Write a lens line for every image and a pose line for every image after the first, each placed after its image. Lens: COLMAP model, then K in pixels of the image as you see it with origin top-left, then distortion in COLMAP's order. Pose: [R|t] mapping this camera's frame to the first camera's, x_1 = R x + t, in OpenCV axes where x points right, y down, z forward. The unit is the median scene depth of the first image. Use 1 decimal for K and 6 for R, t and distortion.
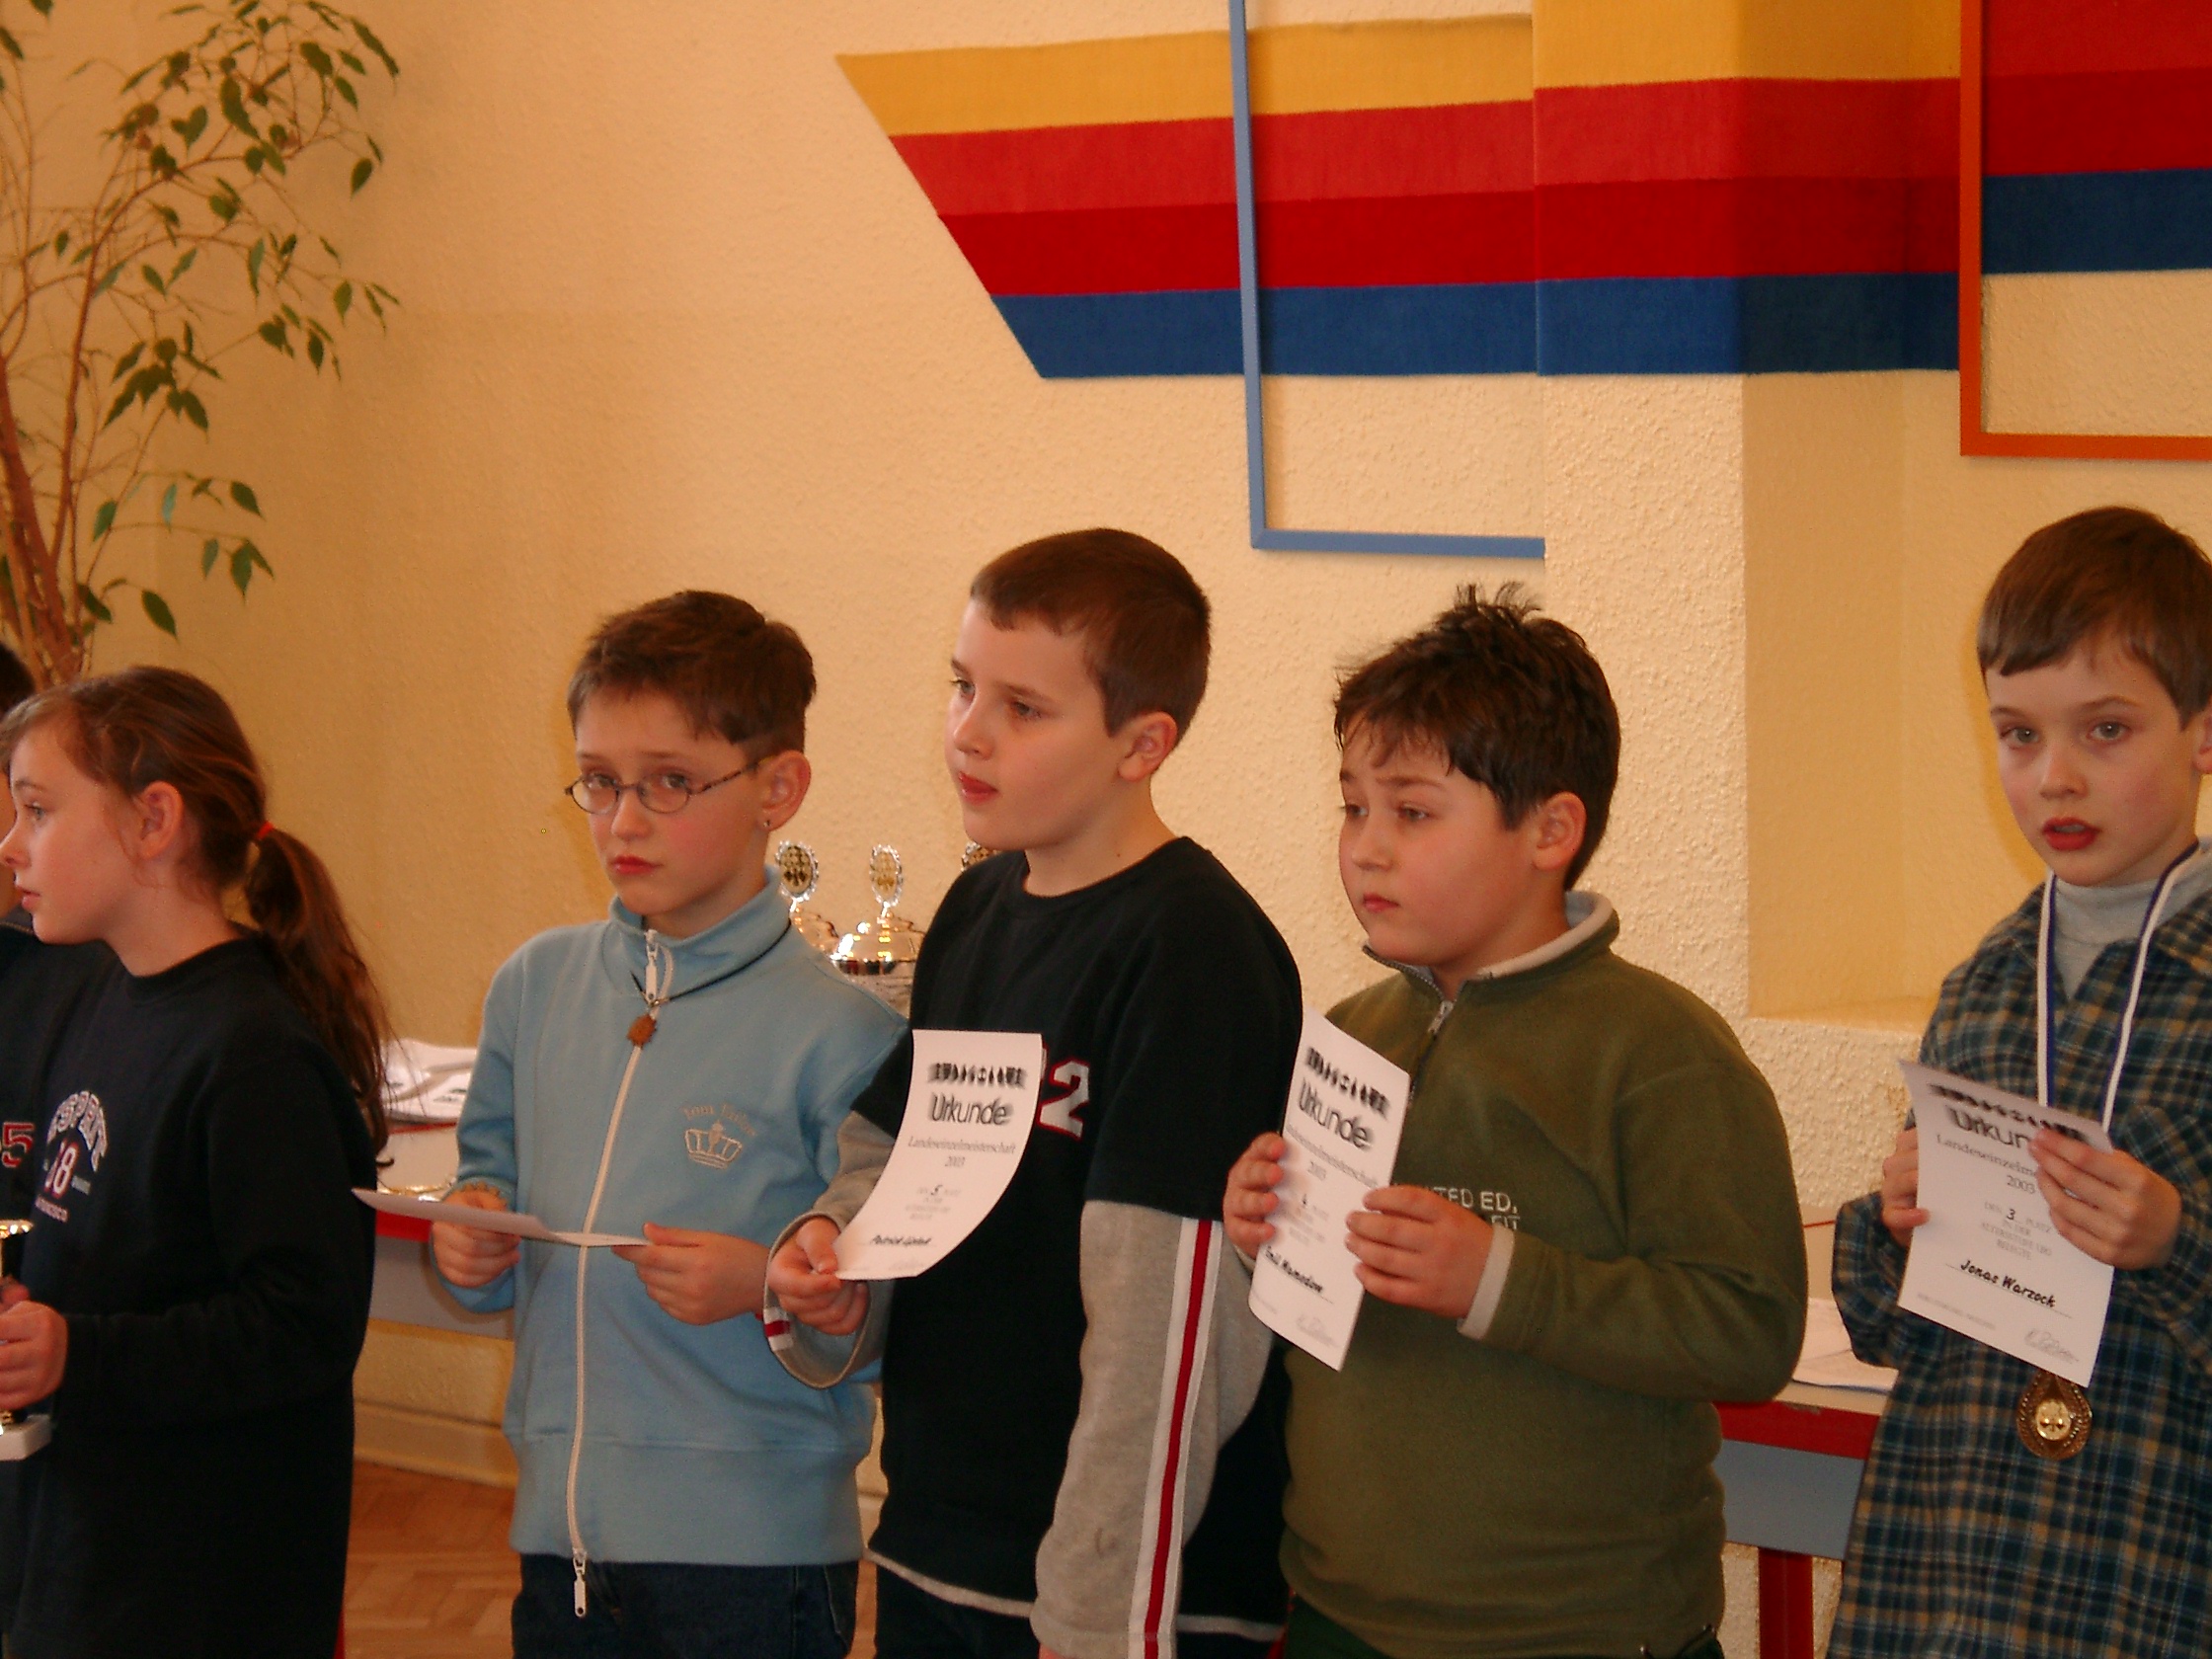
lens RADIAL K [[6696.6, 0, 1116.1], [0, 6696.6, 834.6], [0, 0, 1]] dist [0.310562, 0.000000]
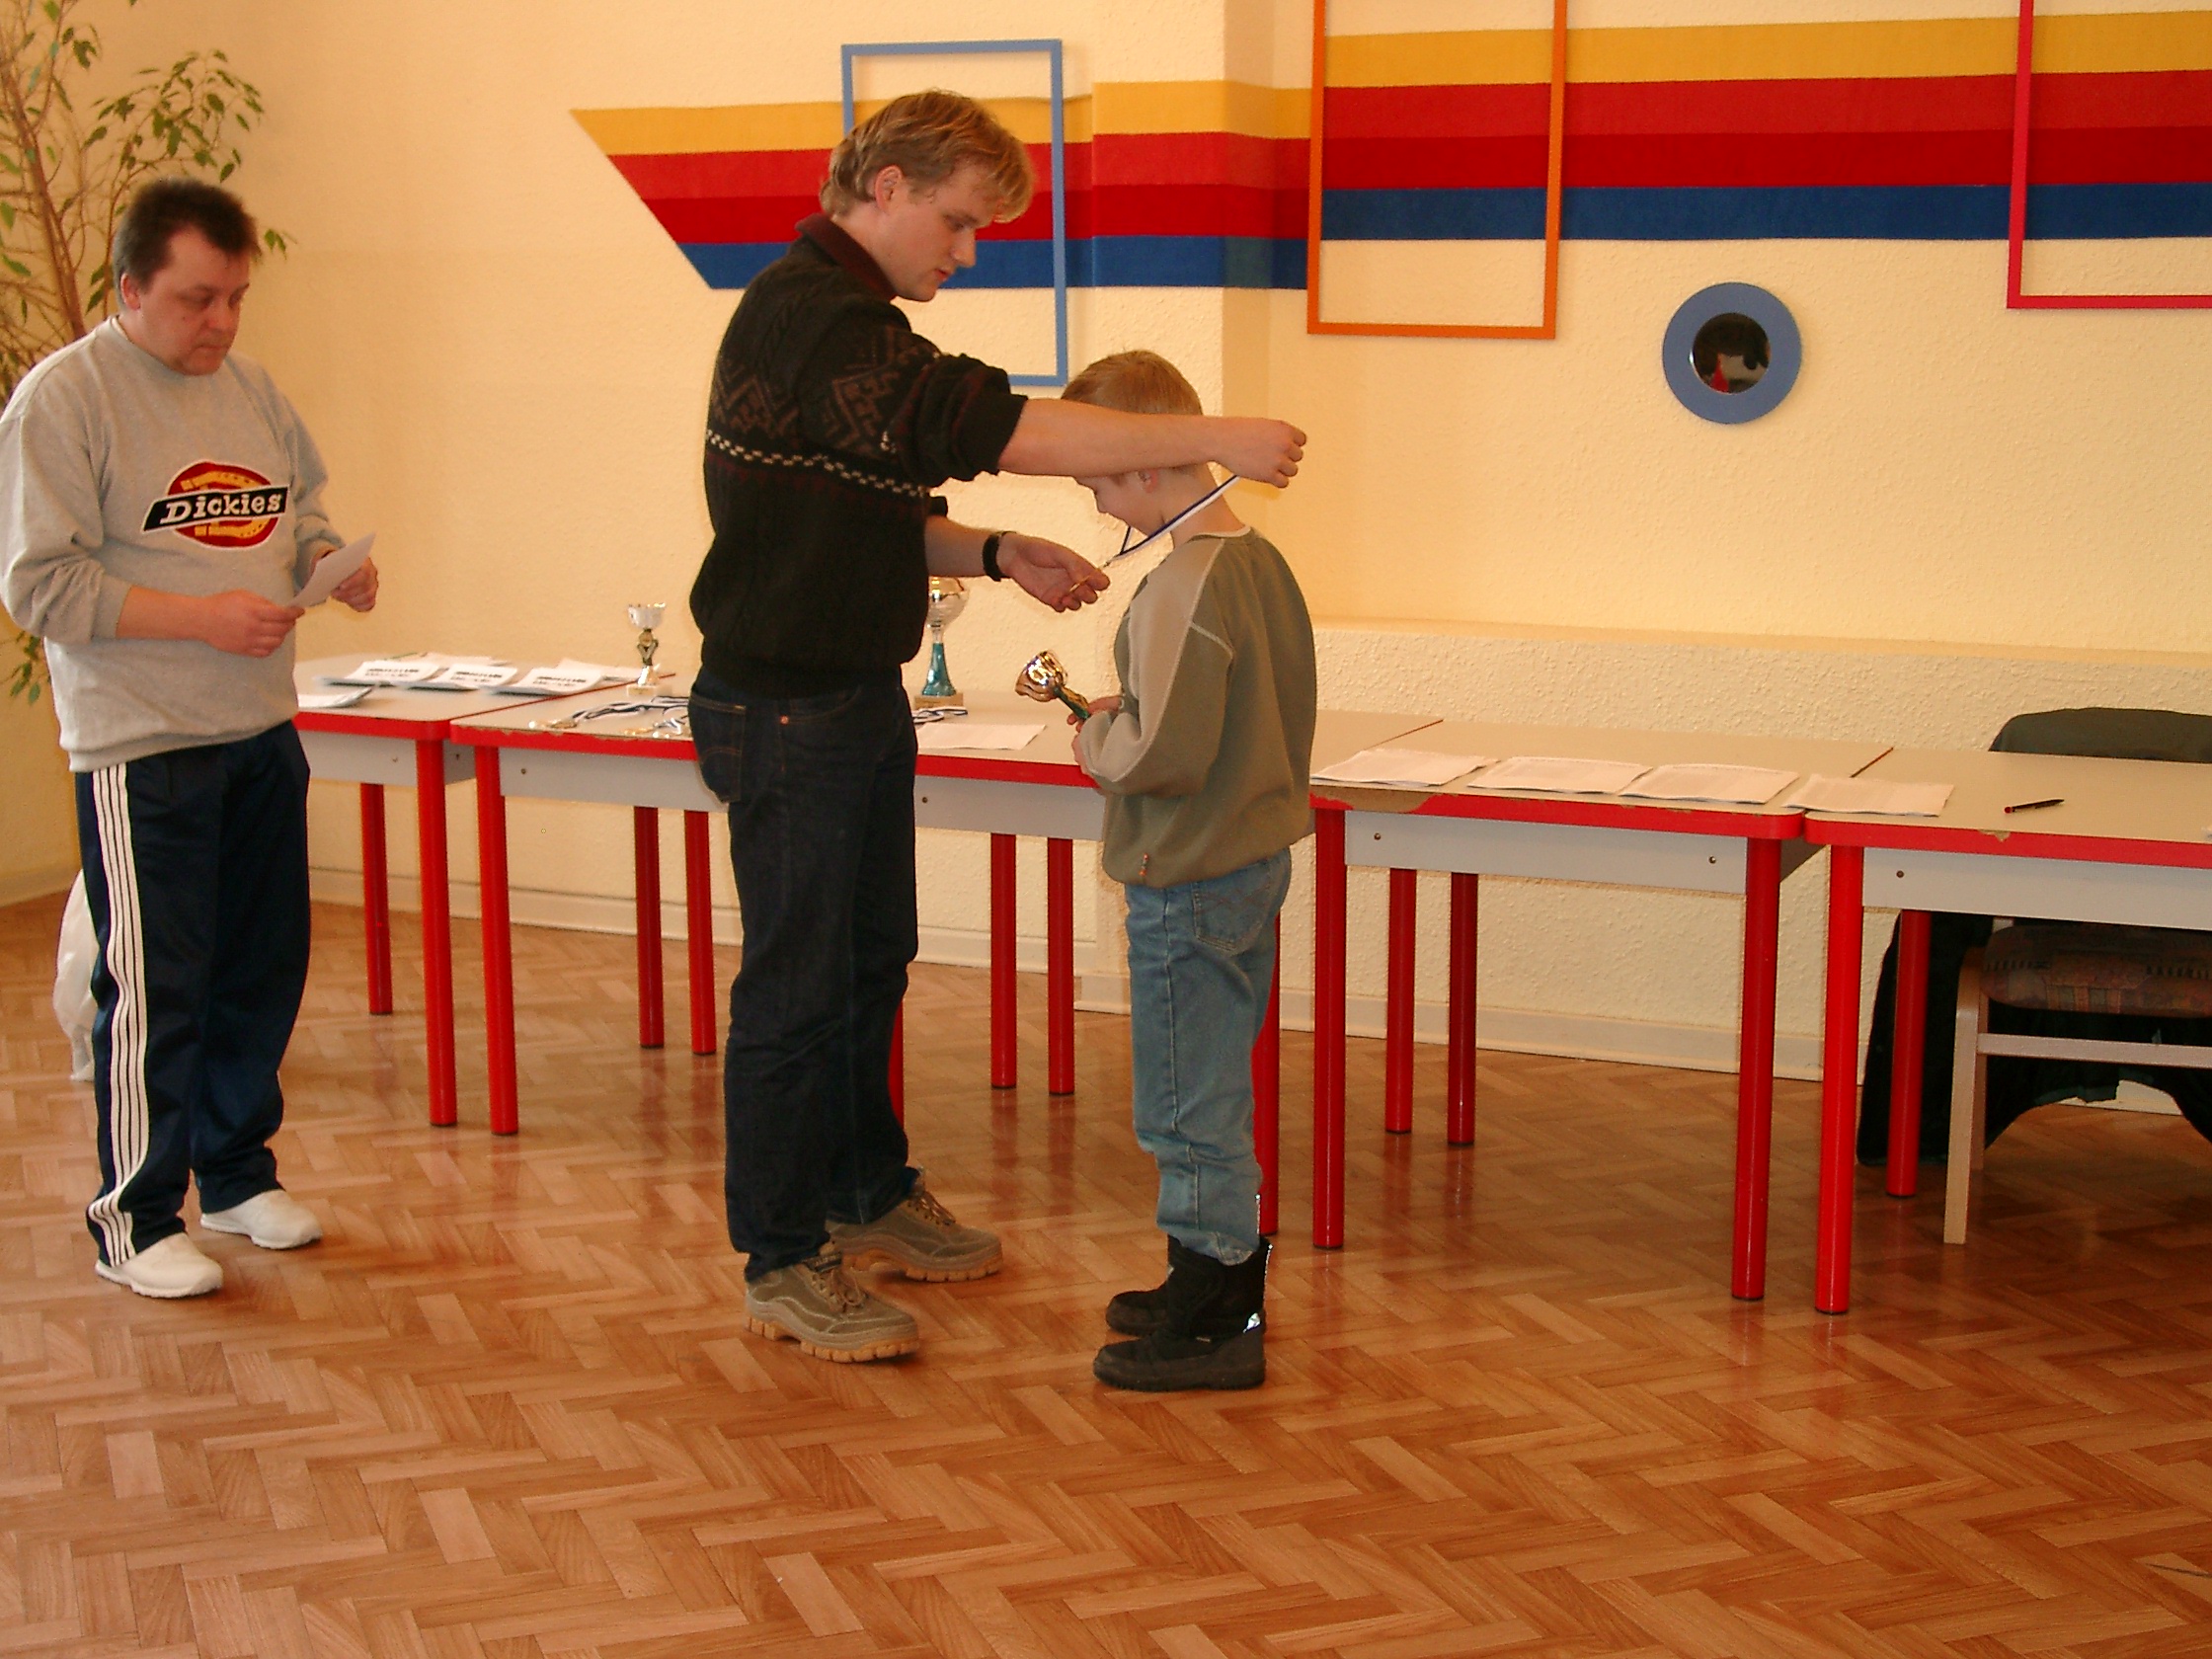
lens RADIAL K [[3156.8, 0, 1101.4], [0, 3156.8, 837.4], [0, 0, 1]] dist [0.001820, 0.000000]
pose [[0.921851, -0.040715, 0.385399, -0.261477], [0.009431, 0.996528, 0.082718, 0.011785], [-0.387429, -0.072619, 0.919035, 0.155019]]
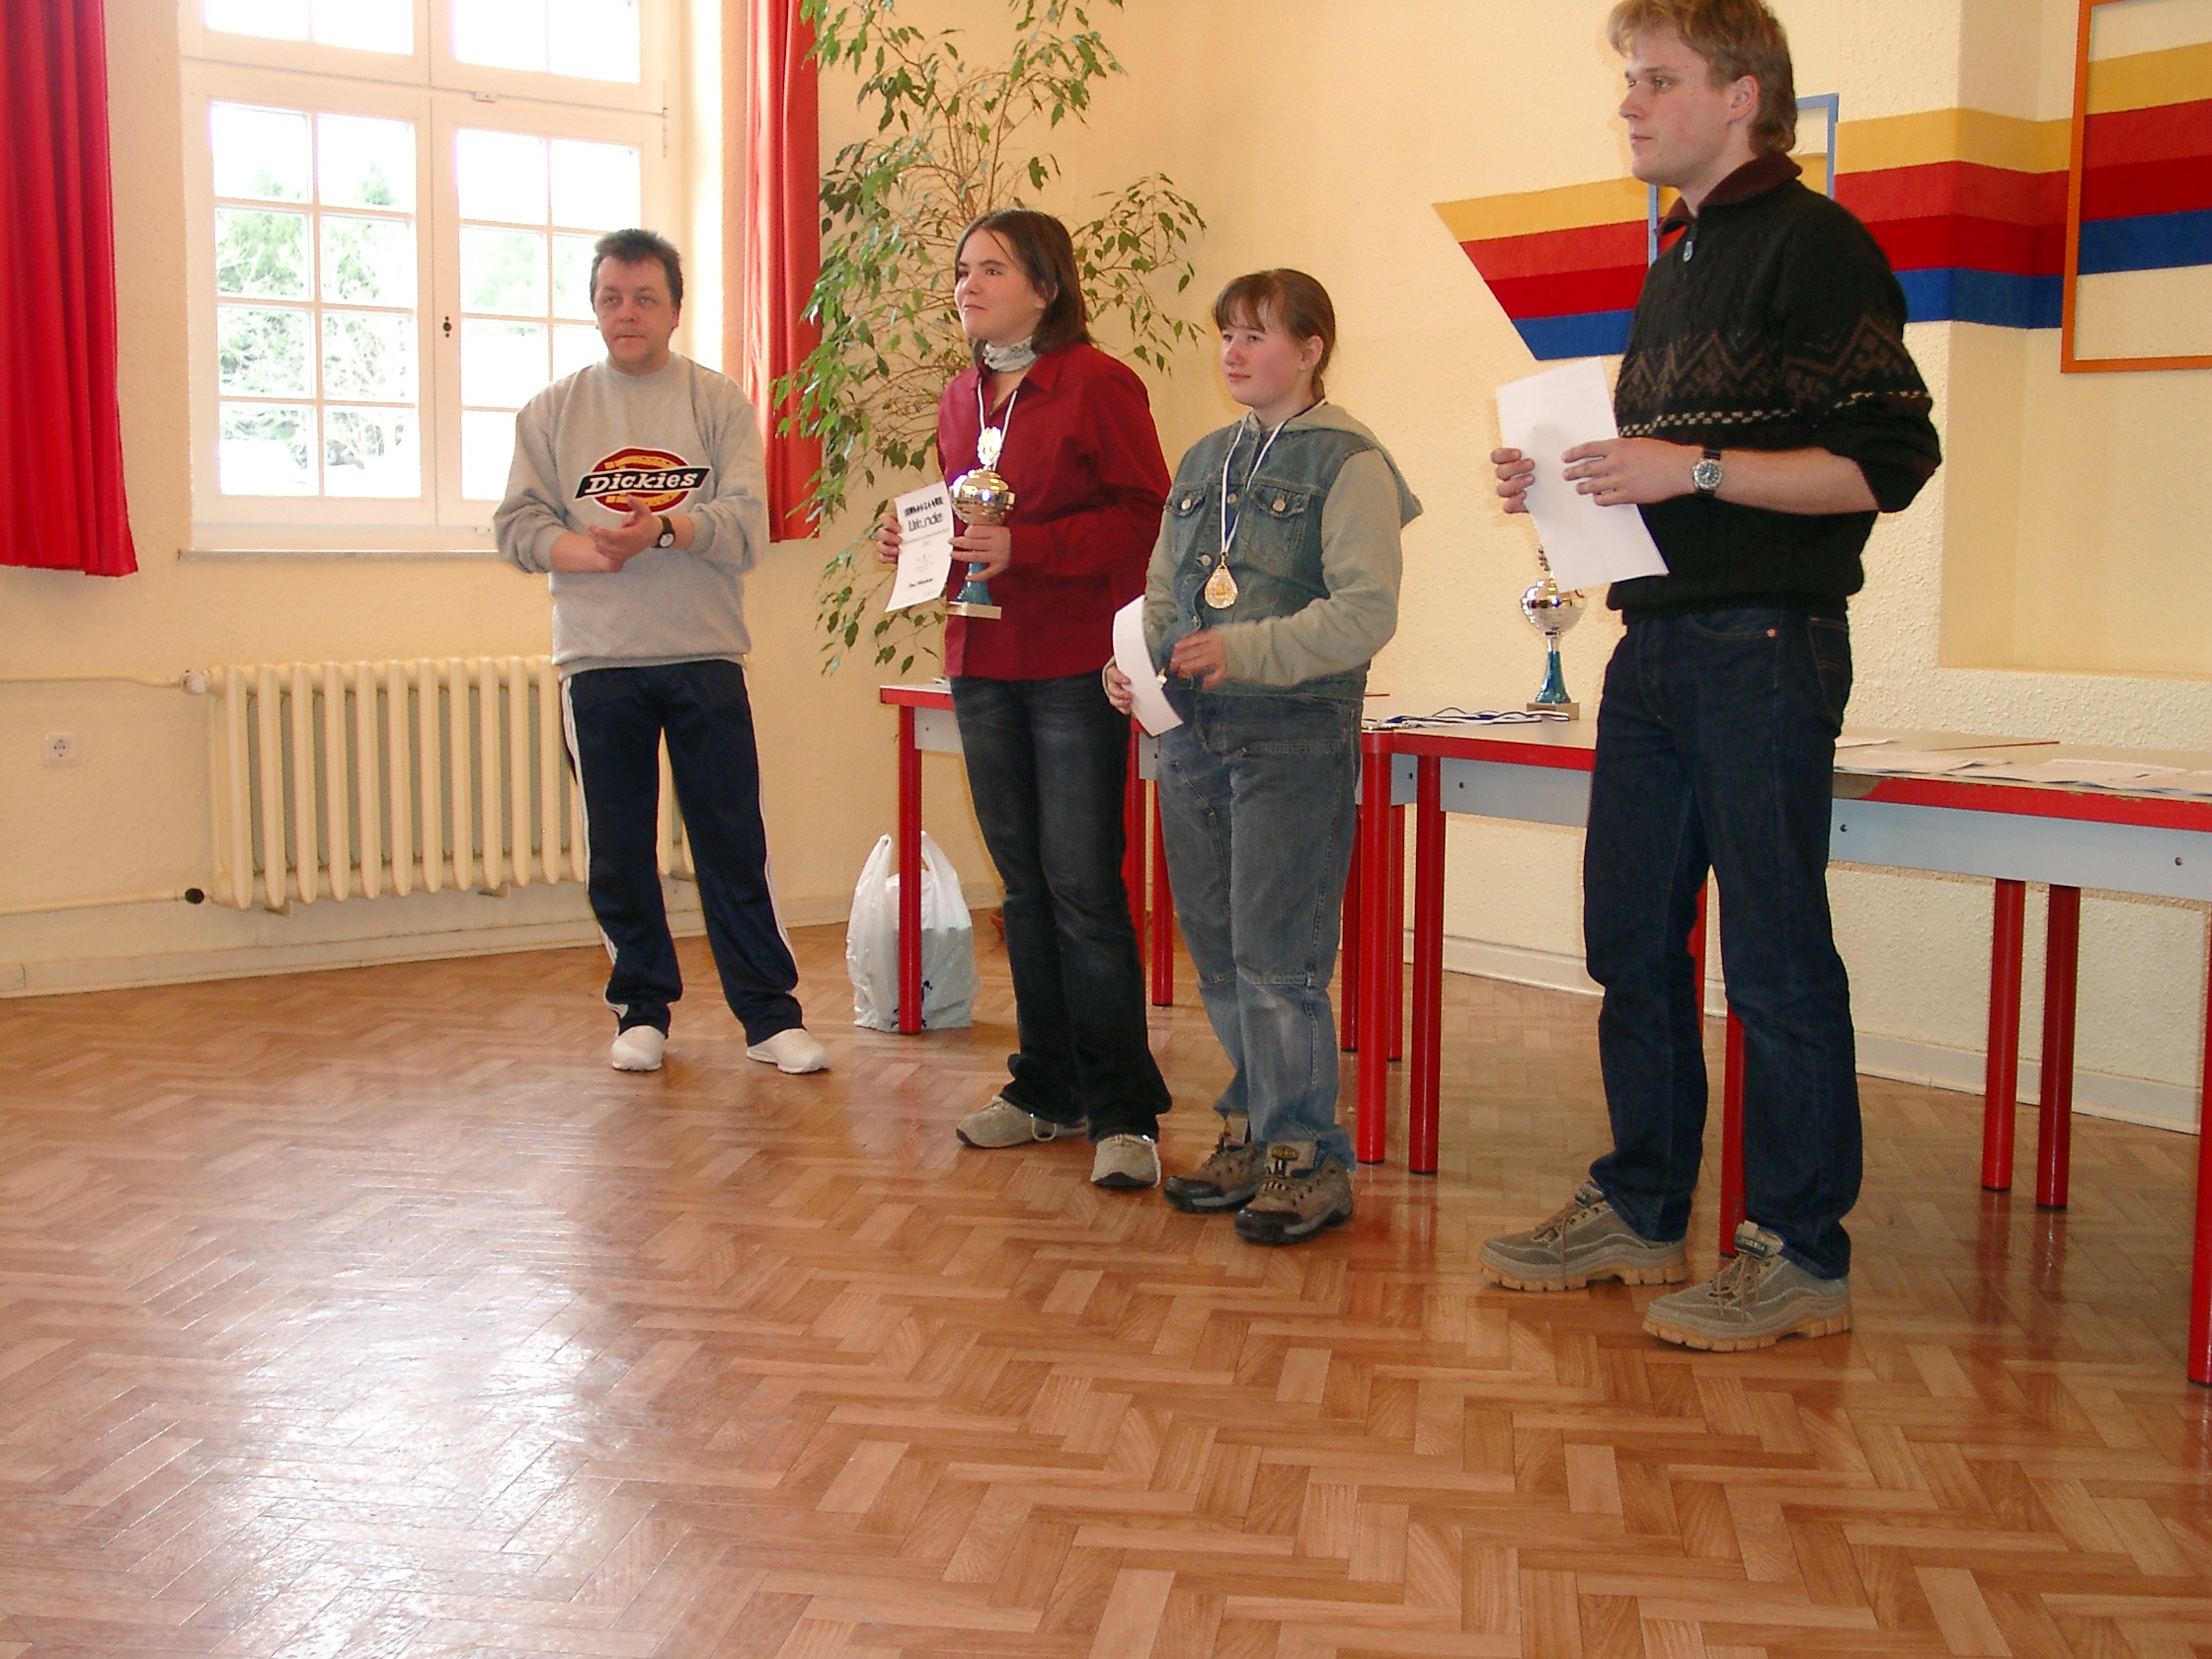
lens RADIAL K [[2707.9, 0, 1127.1], [0, 2707.9, 841.0], [0, 0, 1]] dist [-0.061135, 0.000000]
pose [[0.994794, 0.039027, -0.094140, -0.052193], [-0.036777, 0.998998, 0.025516, 0.058355], [0.095041, -0.021921, 0.995232, 0.208966]]
